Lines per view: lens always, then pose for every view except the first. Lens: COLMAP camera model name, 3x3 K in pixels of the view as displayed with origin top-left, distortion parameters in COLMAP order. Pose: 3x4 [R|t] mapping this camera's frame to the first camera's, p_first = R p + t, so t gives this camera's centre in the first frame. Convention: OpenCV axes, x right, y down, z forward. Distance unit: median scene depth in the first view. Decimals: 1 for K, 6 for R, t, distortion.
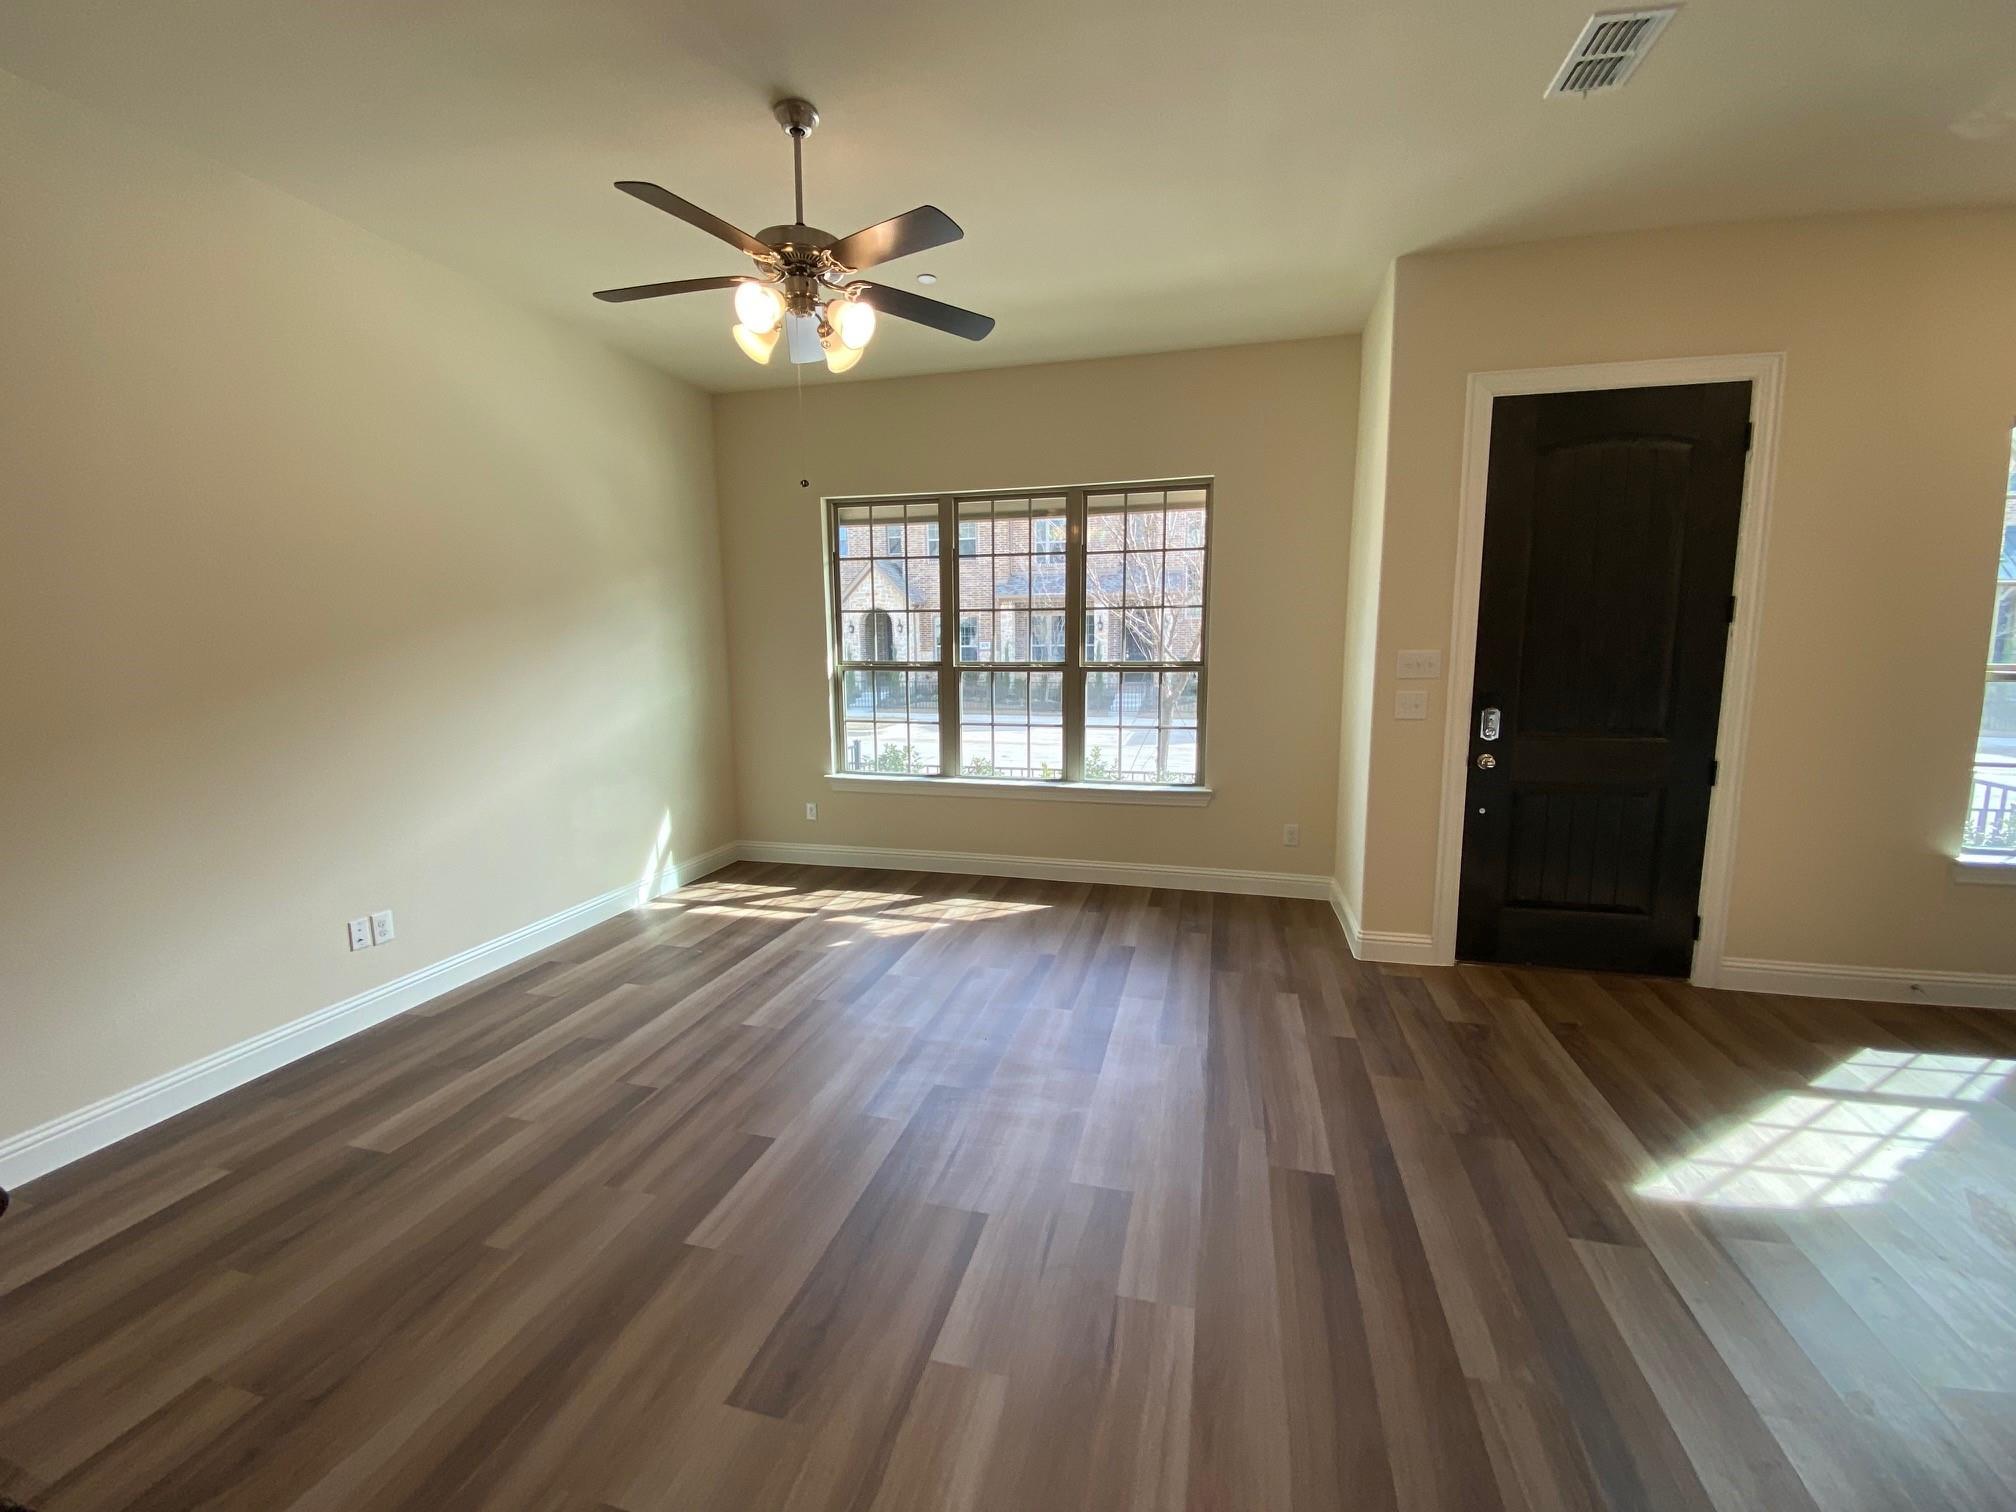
lens RADIAL K [[811.1, 0, 1004.5], [0, 811.1, 755.3], [0, 0, 1]] dist [0.039356, -0.034393]
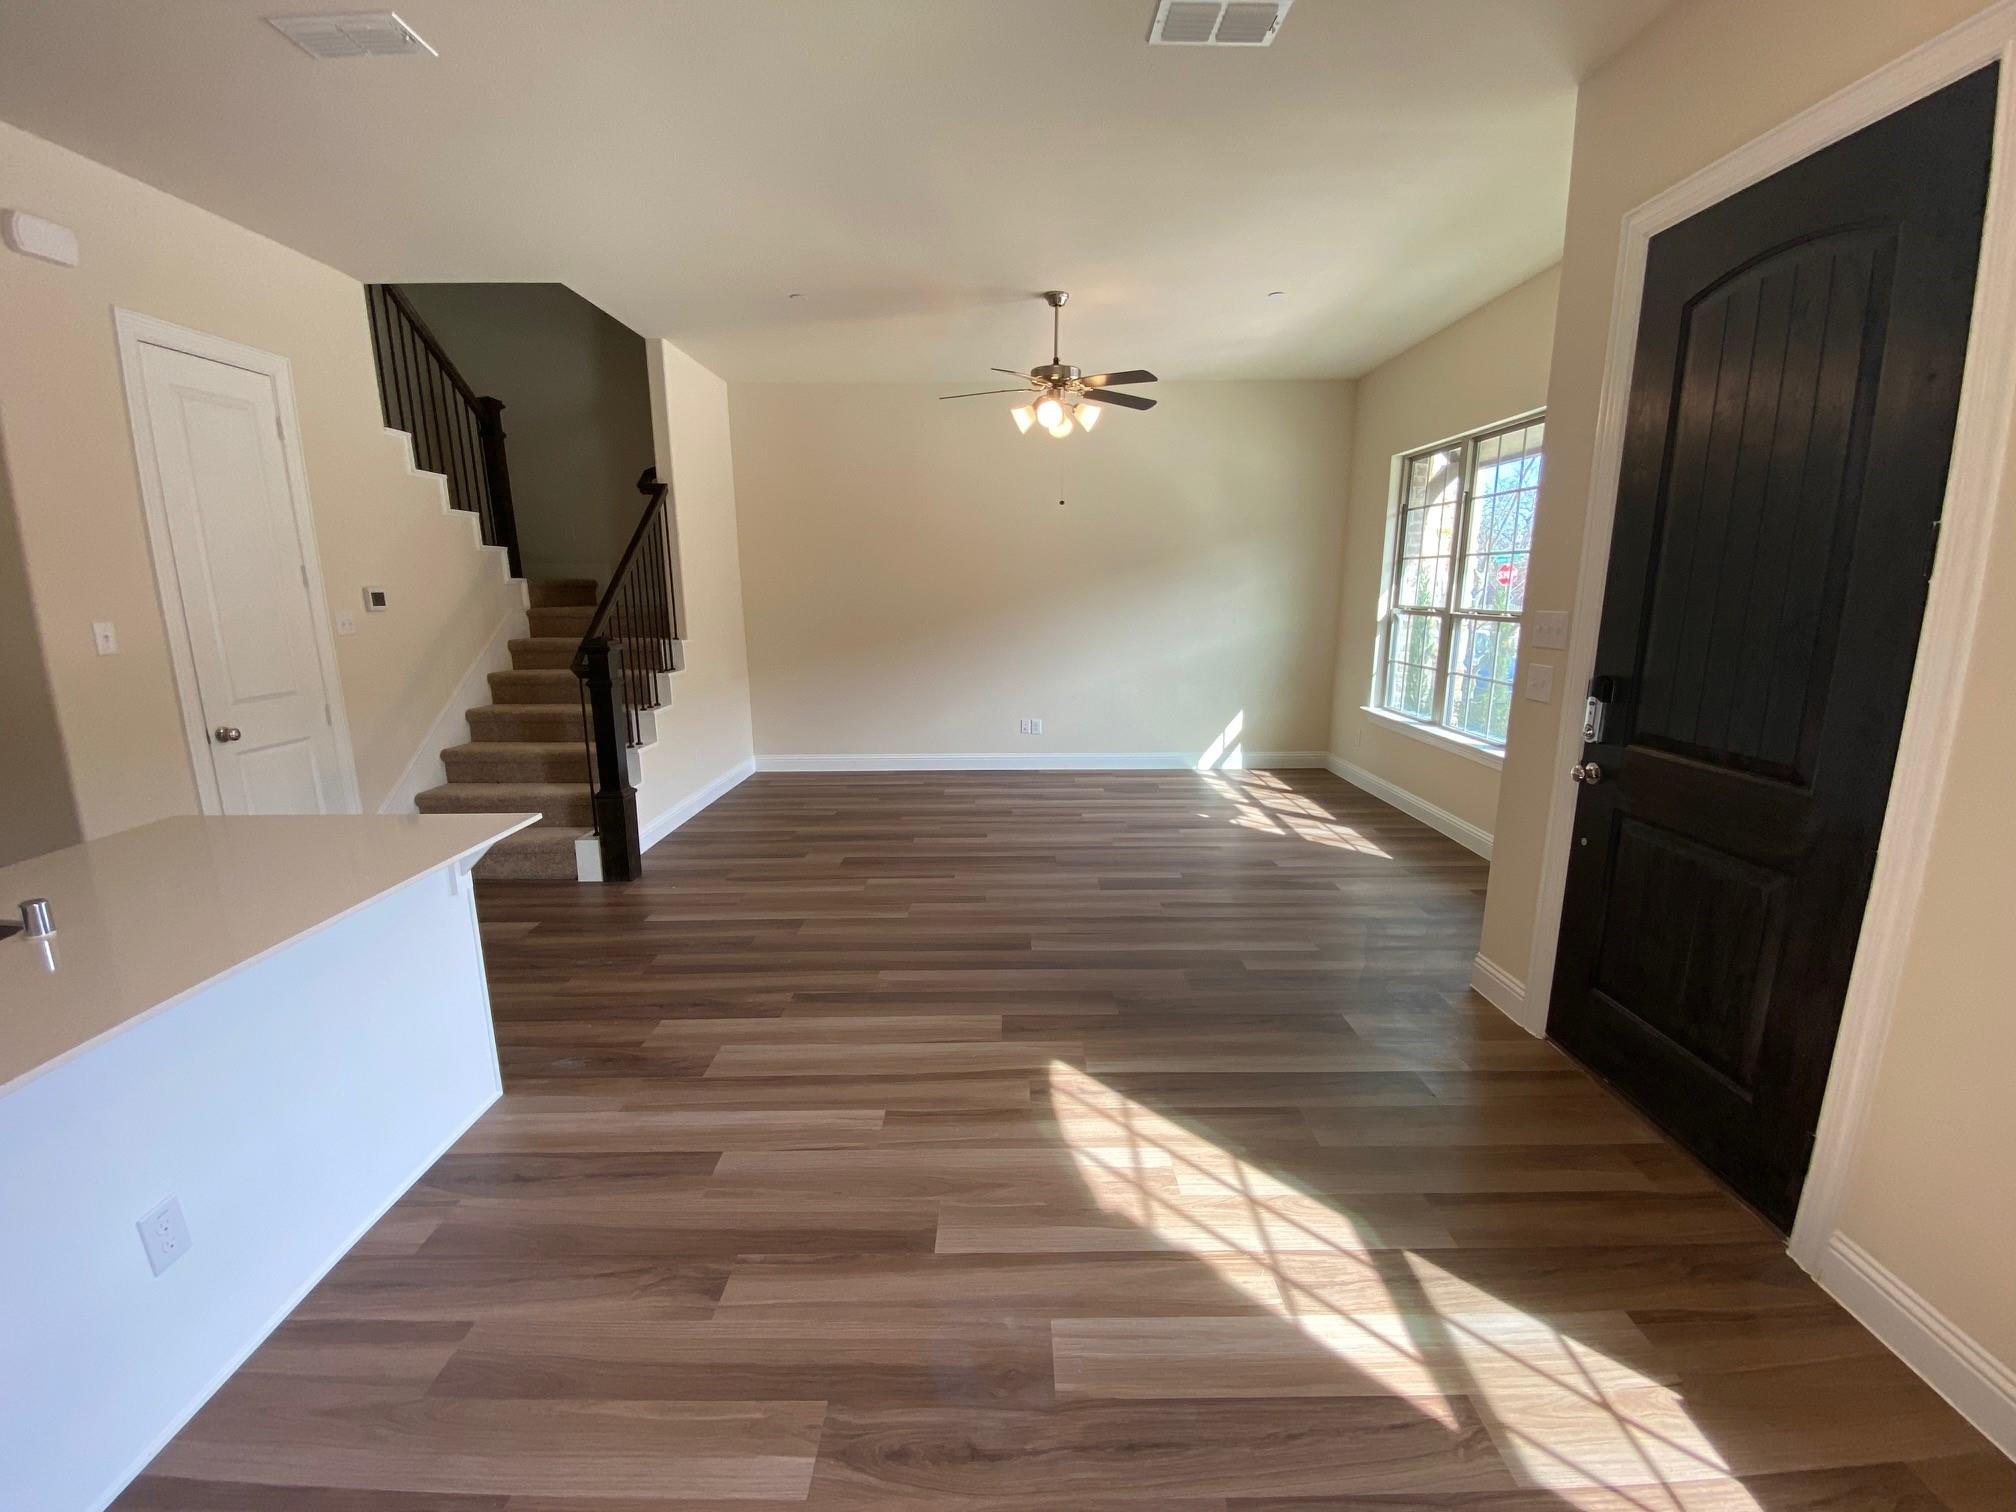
lens RADIAL K [[819.7, 0, 1005.4], [0, 819.7, 753.9], [0, 0, 1]] dist [0.022021, -0.022912]
pose [[0.255450, 0.199477, -0.946020, 0.947140], [-0.129478, 0.976728, 0.170989, -0.054101], [0.958113, 0.078810, 0.275333, 0.270733]]
